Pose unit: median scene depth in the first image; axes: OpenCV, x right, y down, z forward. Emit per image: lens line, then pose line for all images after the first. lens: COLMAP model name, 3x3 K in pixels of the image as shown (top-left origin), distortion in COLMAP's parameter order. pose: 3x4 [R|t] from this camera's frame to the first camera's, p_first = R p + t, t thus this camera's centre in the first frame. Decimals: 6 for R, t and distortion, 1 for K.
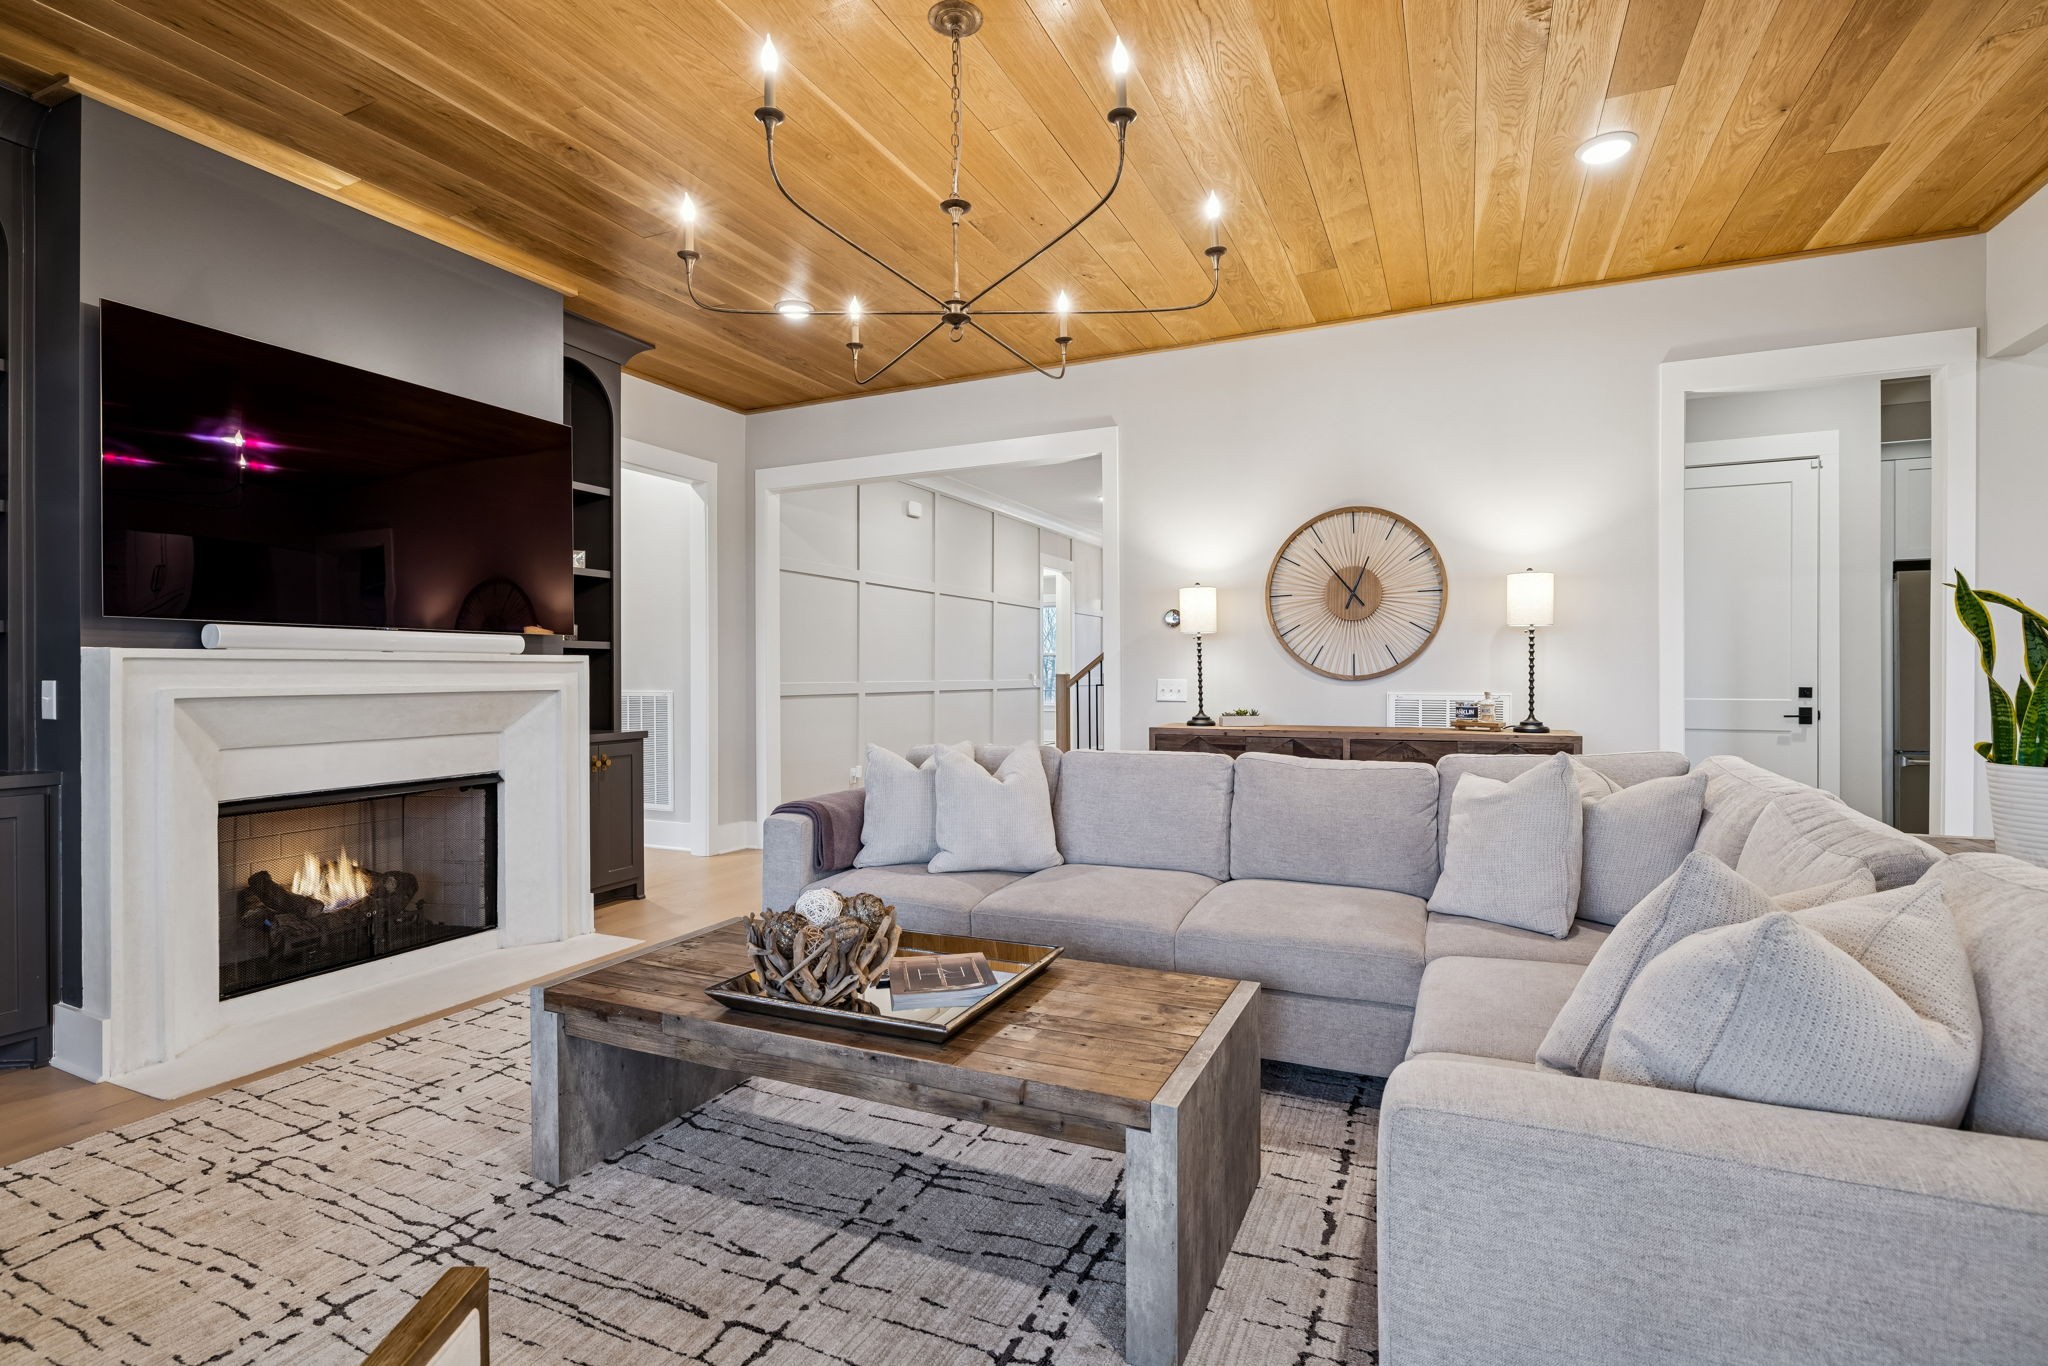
lens RADIAL K [[956.8, 0, 1030.6], [0, 956.8, 678.9], [0, 0, 1]] dist [-0.005494, -0.000469]
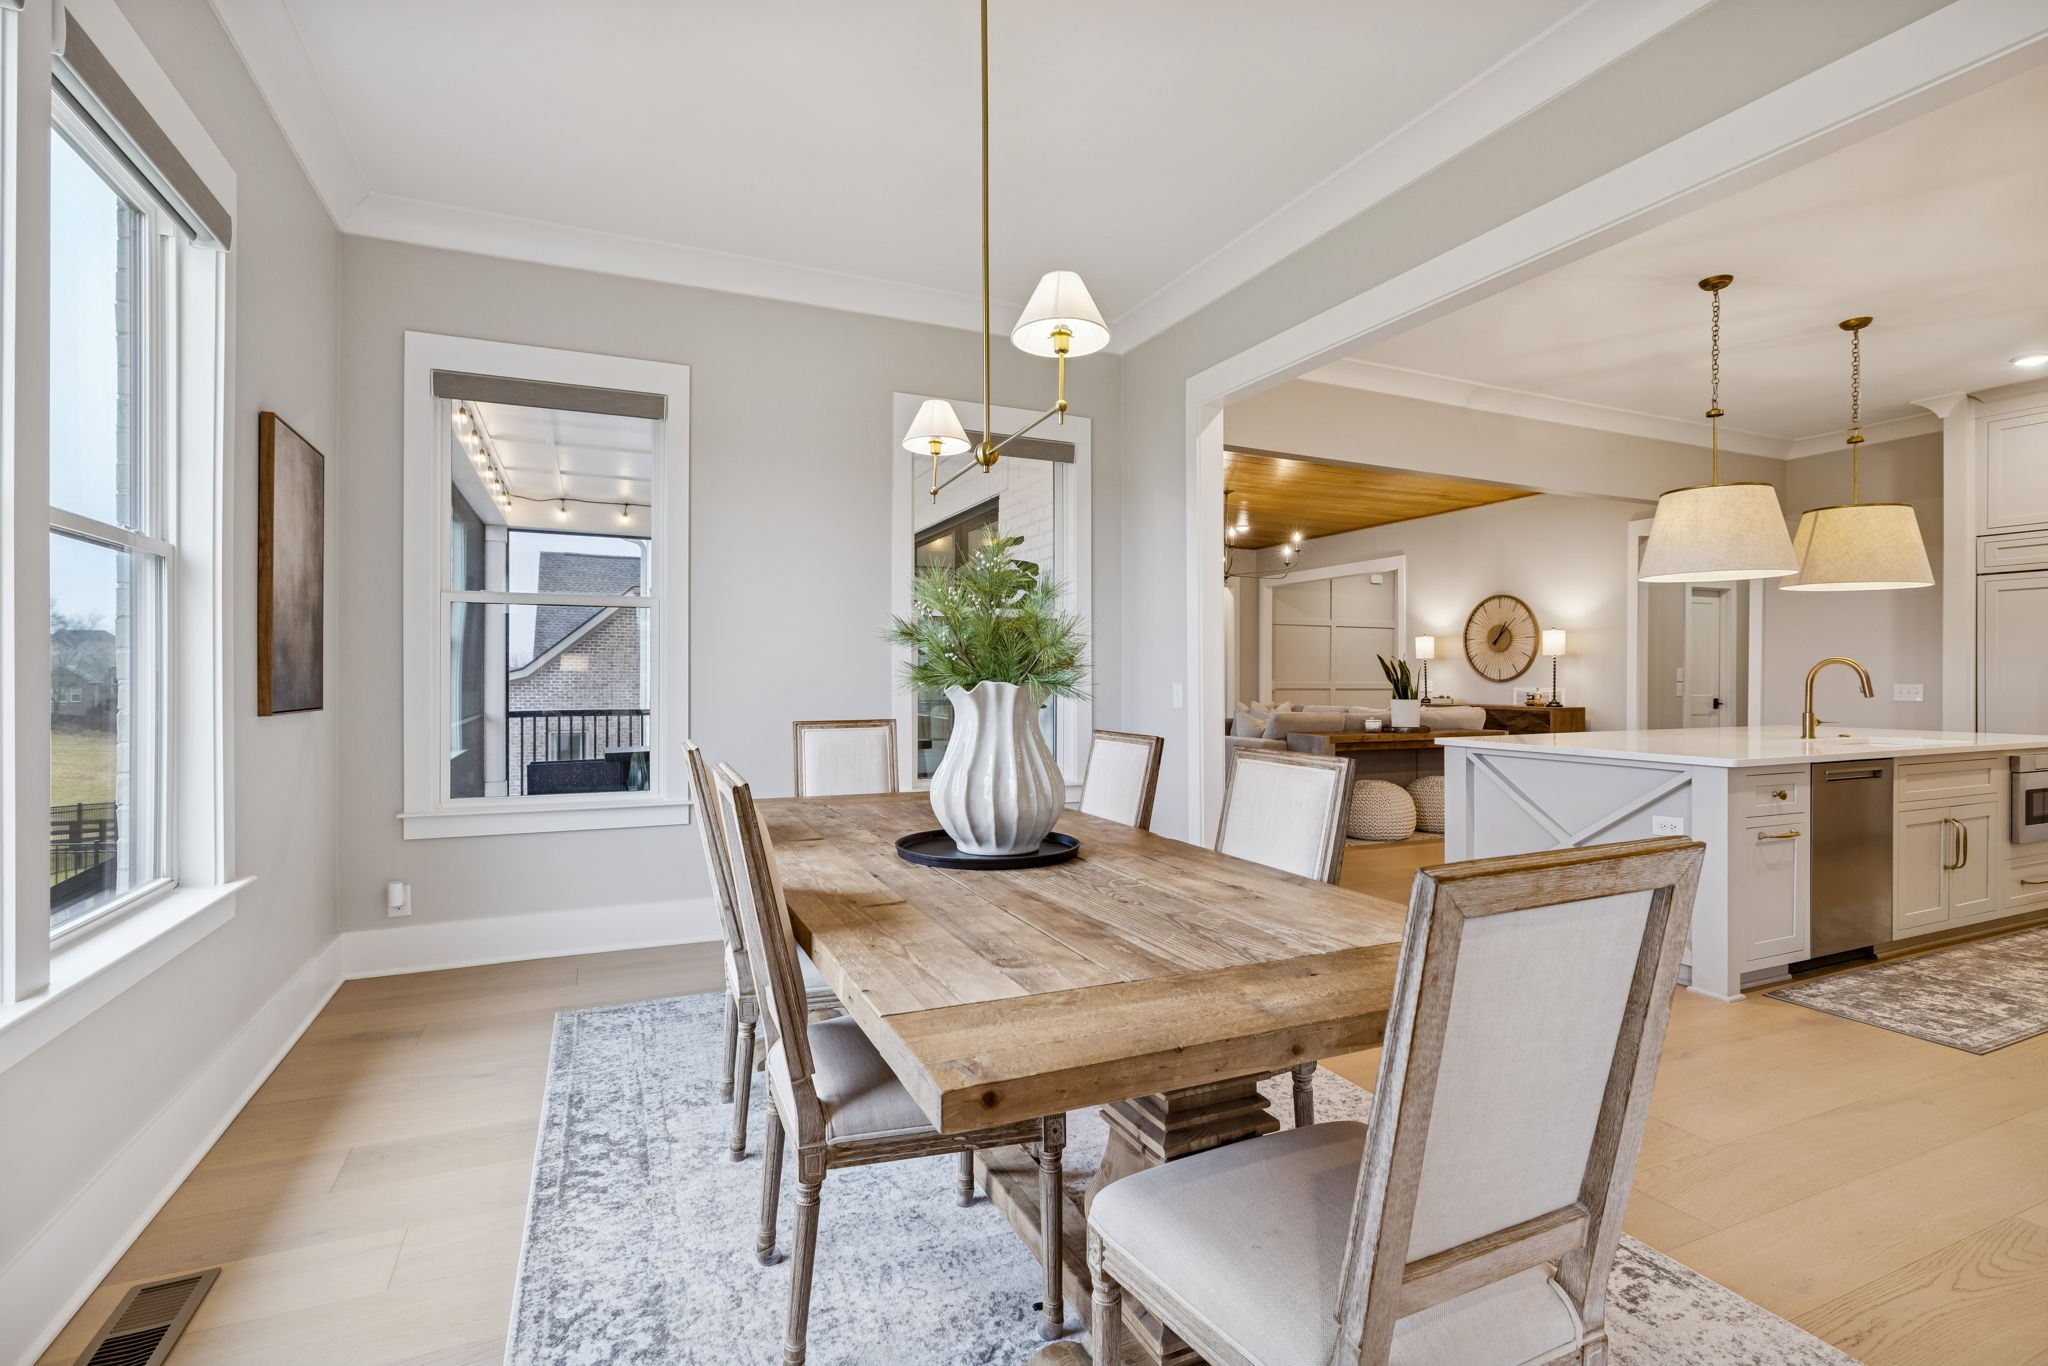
lens RADIAL K [[956.8, 0, 1035.6], [0, 956.8, 674.4], [0, 0, 1]] dist [-0.005494, -0.000469]
pose [[0.748756, -0.000899, -0.662845, 0.922952], [0.000314, 0.999999, -0.001002, -0.011978], [0.662845, 0.000543, 0.748756, -1.128644]]
